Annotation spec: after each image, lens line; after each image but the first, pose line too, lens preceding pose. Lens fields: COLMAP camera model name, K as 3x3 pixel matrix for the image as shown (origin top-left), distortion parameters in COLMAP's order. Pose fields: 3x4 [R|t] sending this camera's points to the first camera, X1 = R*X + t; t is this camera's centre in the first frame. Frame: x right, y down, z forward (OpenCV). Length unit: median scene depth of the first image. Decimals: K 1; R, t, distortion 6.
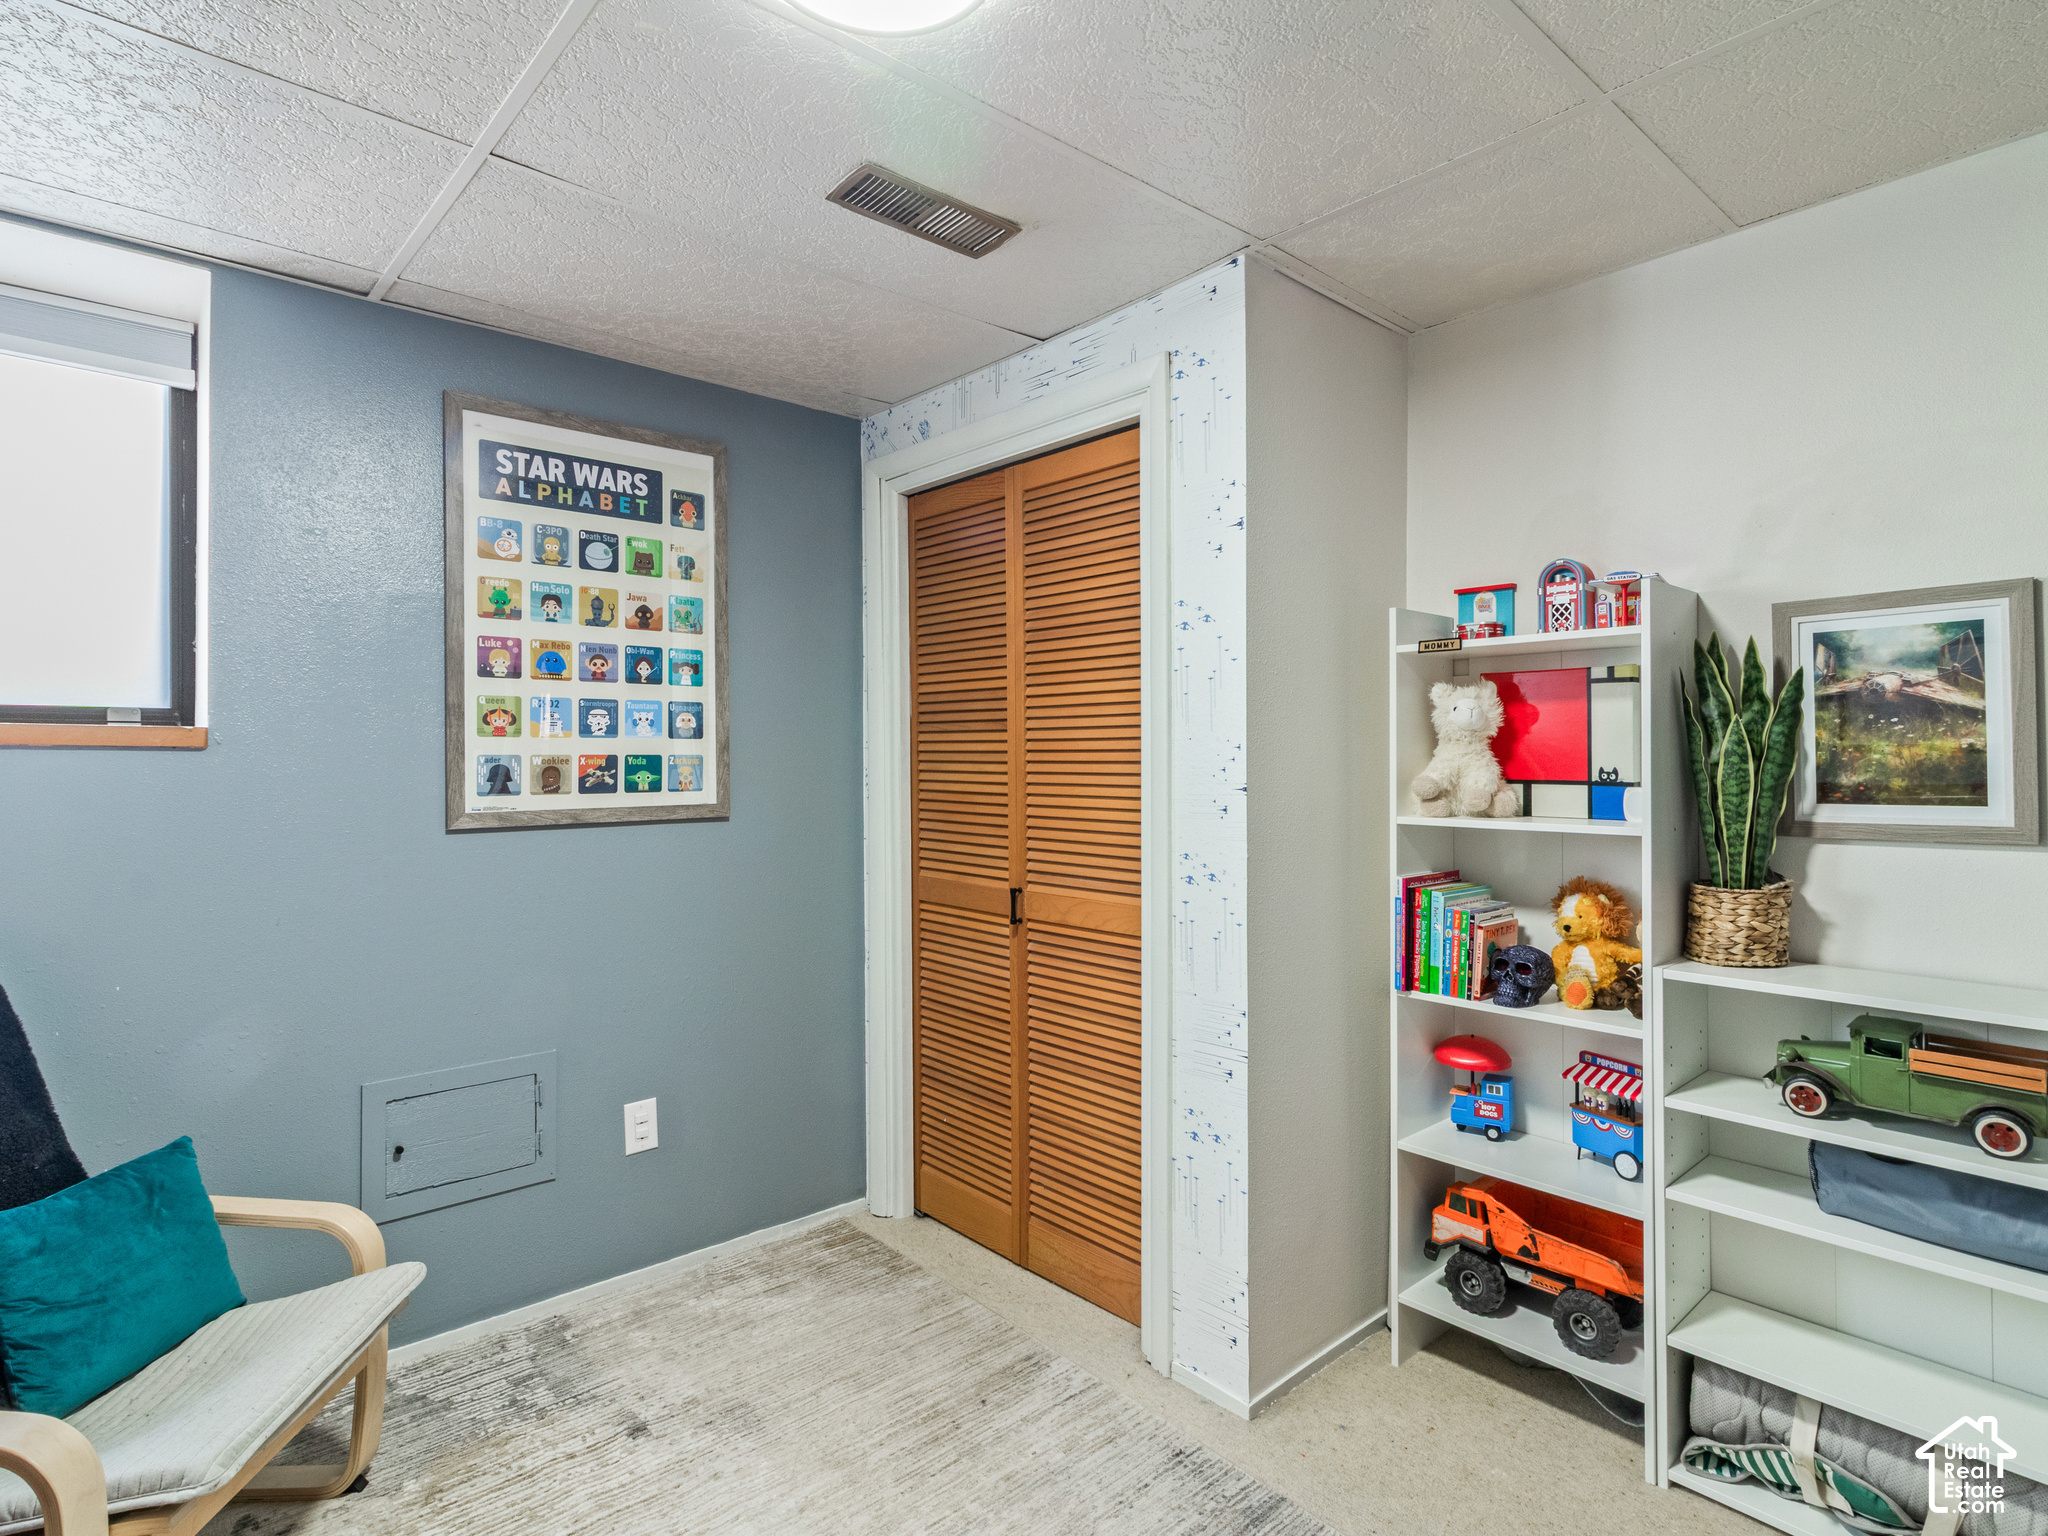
lens RADIAL K [[1071.3, 0, 1022.4], [0, 1071.3, 766.1], [0, 0, 1]] dist [-0.001468, 0.002231]
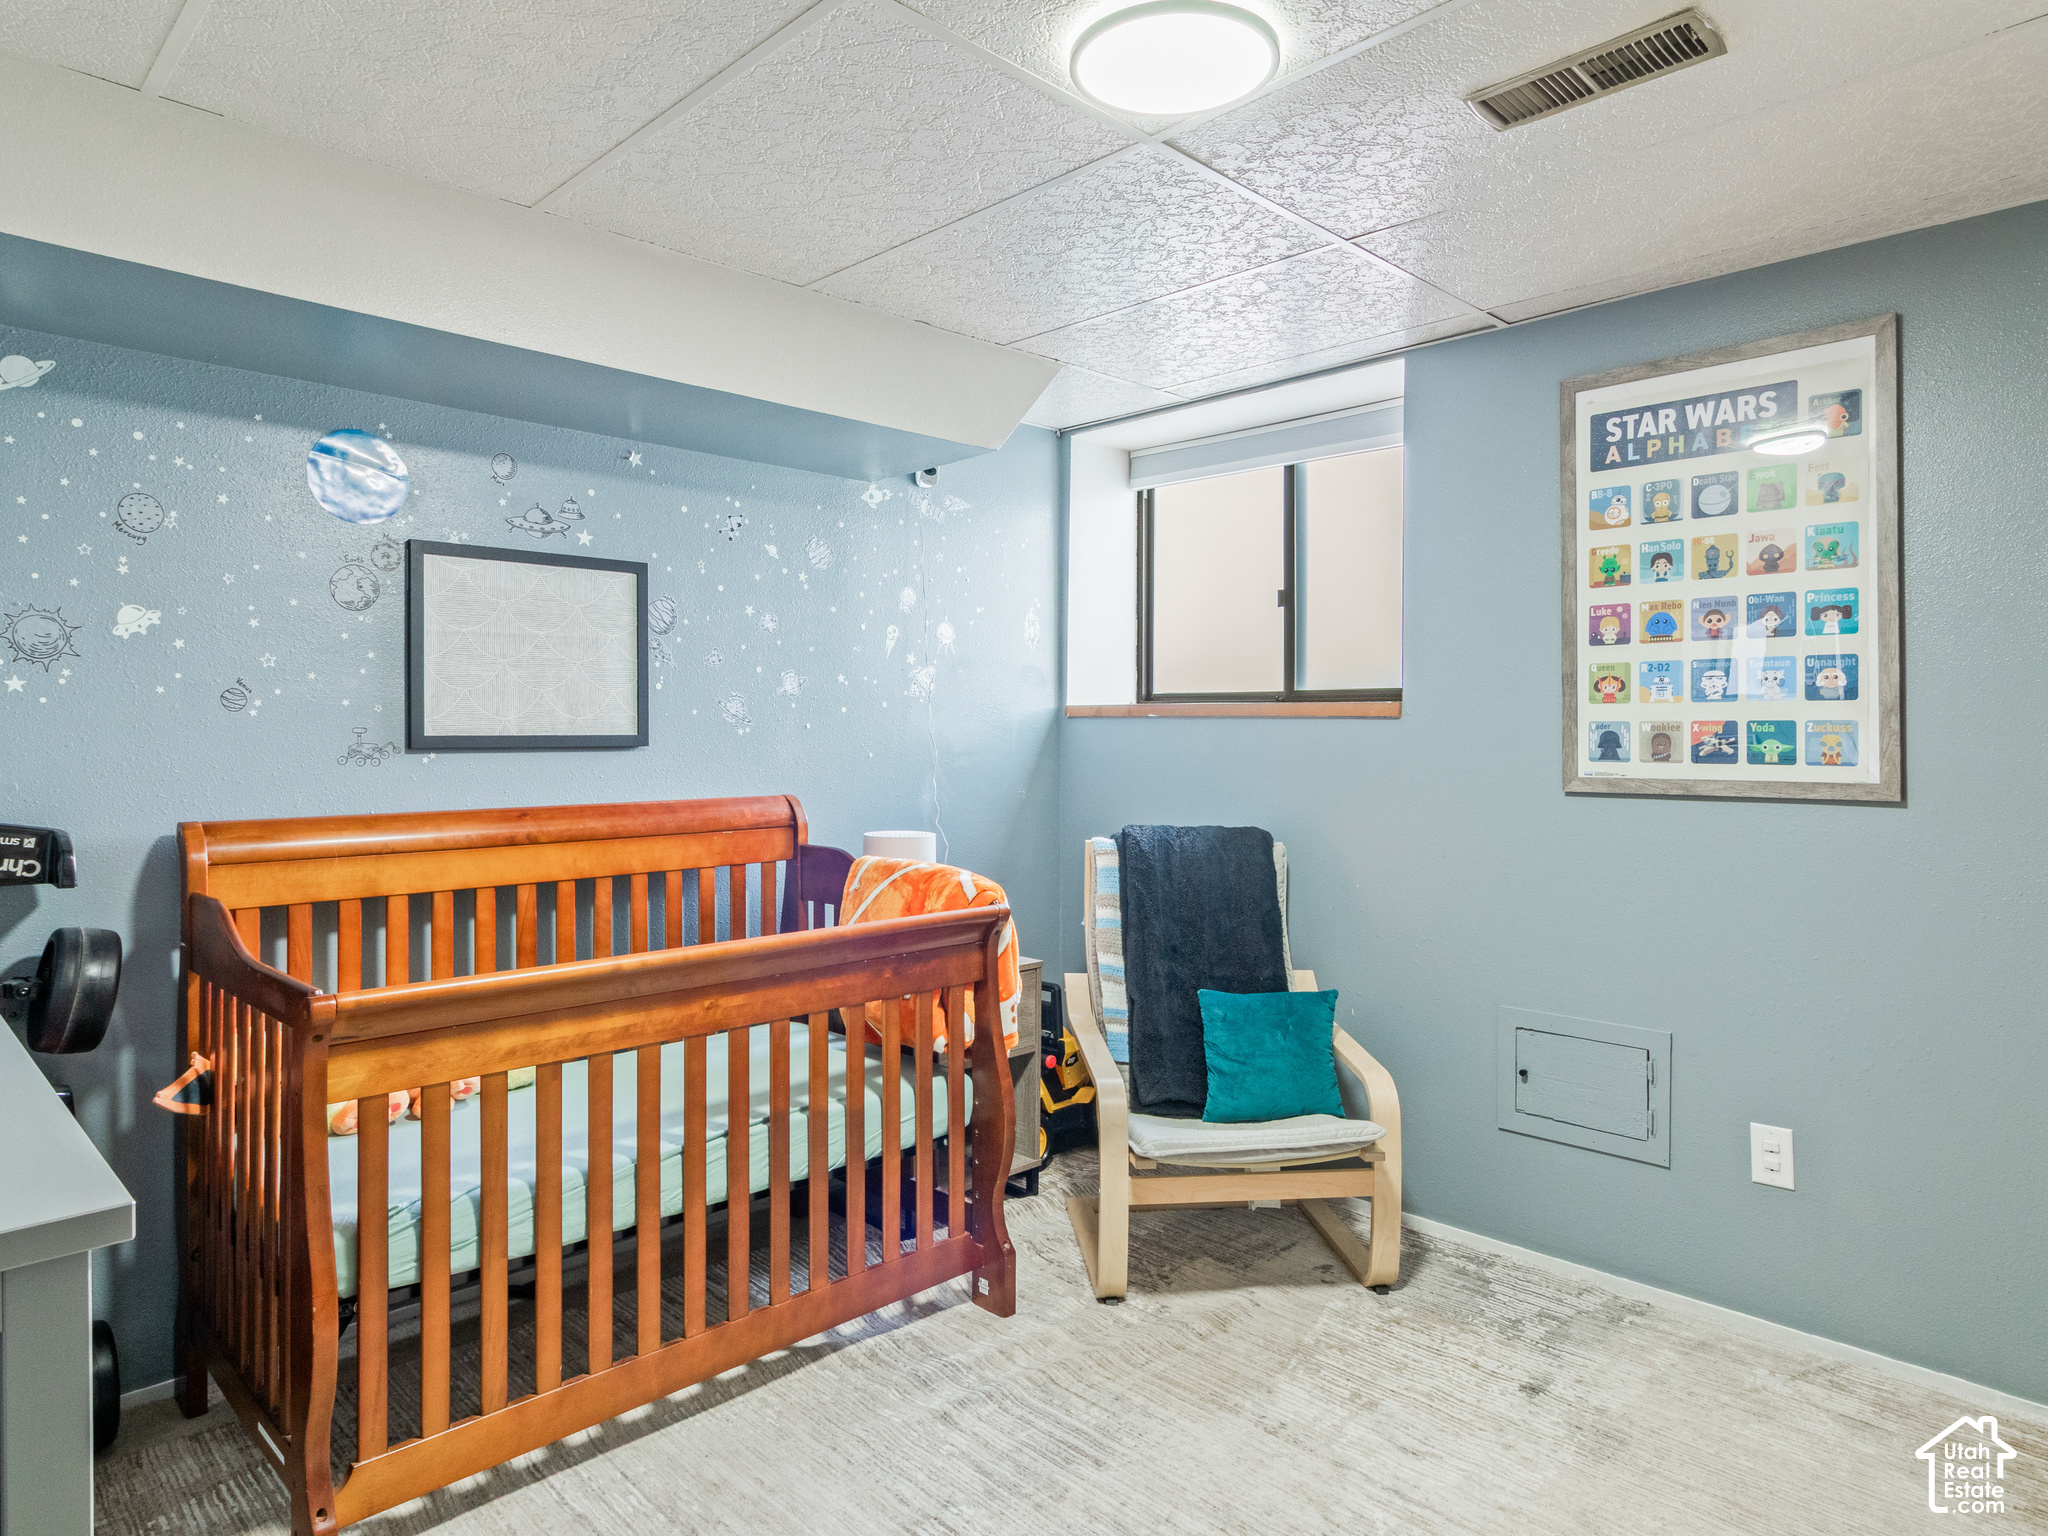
lens RADIAL K [[1248.8, 0, 1023.0], [0, 1248.8, 748.7], [0, 0, 1]] dist [-0.002034, 0.001038]
pose [[0.052146, 0.019722, -0.998445, 0.642804], [-0.006304, 0.999792, 0.019419, -0.003944], [0.998620, 0.005282, 0.052259, 0.374648]]
